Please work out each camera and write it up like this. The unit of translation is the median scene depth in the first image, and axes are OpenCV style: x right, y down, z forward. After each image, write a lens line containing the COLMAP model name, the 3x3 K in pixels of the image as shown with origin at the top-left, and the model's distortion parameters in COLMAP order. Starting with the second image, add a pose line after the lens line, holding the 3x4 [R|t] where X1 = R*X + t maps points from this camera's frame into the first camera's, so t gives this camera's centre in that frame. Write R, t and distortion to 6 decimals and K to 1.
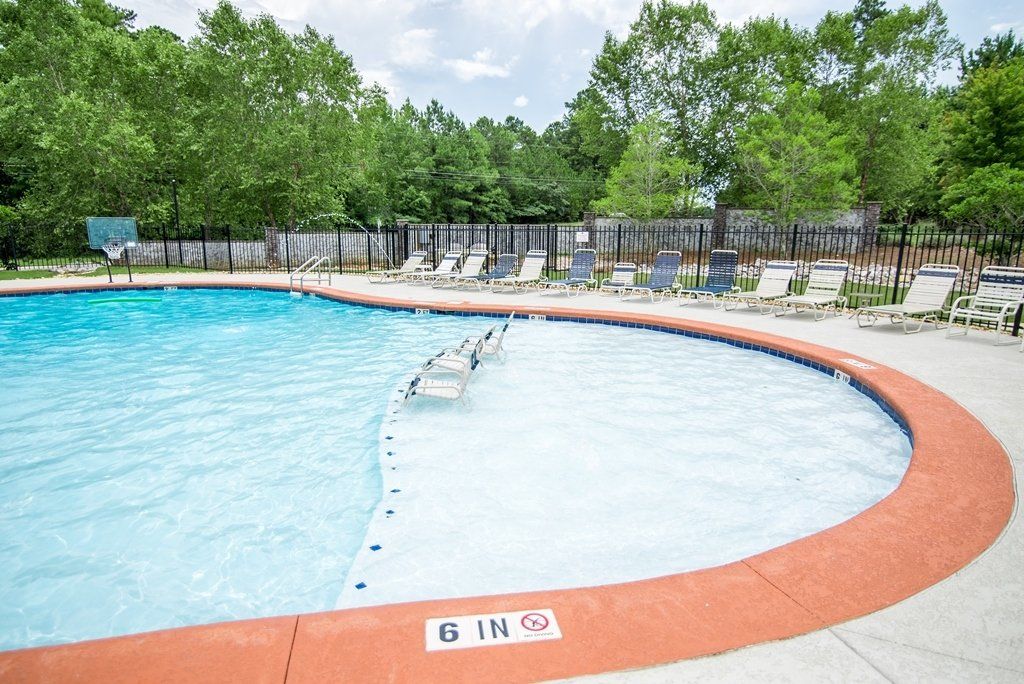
lens RADIAL K [[725.5, 0, 512.0], [0, 725.5, 342.0], [0, 0, 1]] dist [0.003142, 0.002602]
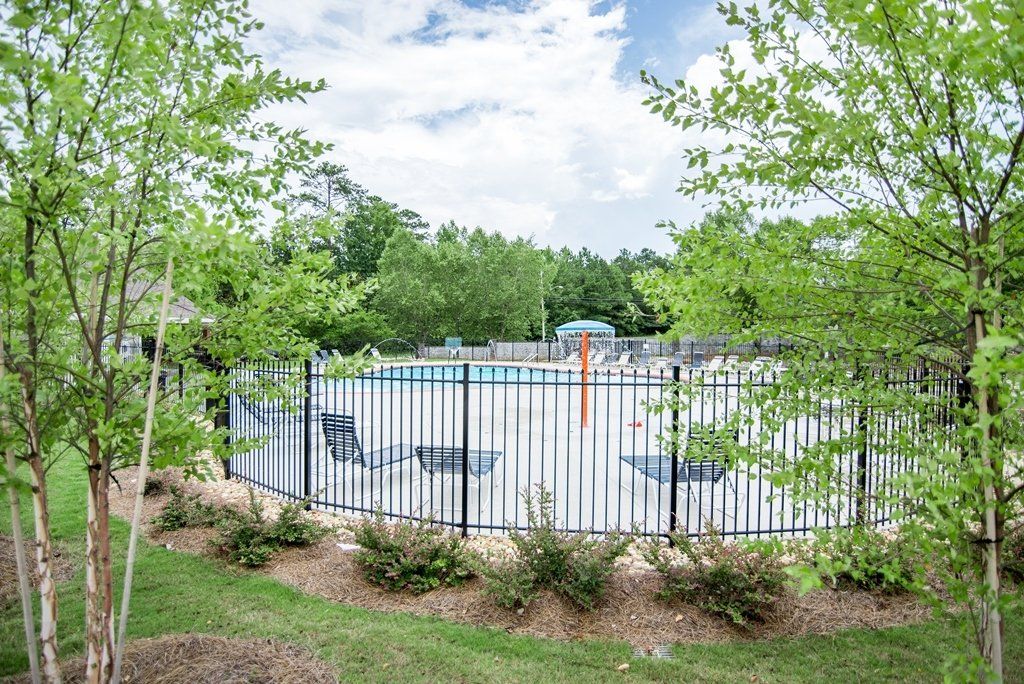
lens RADIAL K [[725.5, 0, 512.0], [0, 725.5, 342.0], [0, 0, 1]] dist [0.003142, 0.002602]
pose [[0.979238, 0.007146, -0.202586, 0.040959], [-0.035793, 0.989771, -0.138101, 0.047197], [0.199527, 0.142485, 0.969478, -0.357953]]
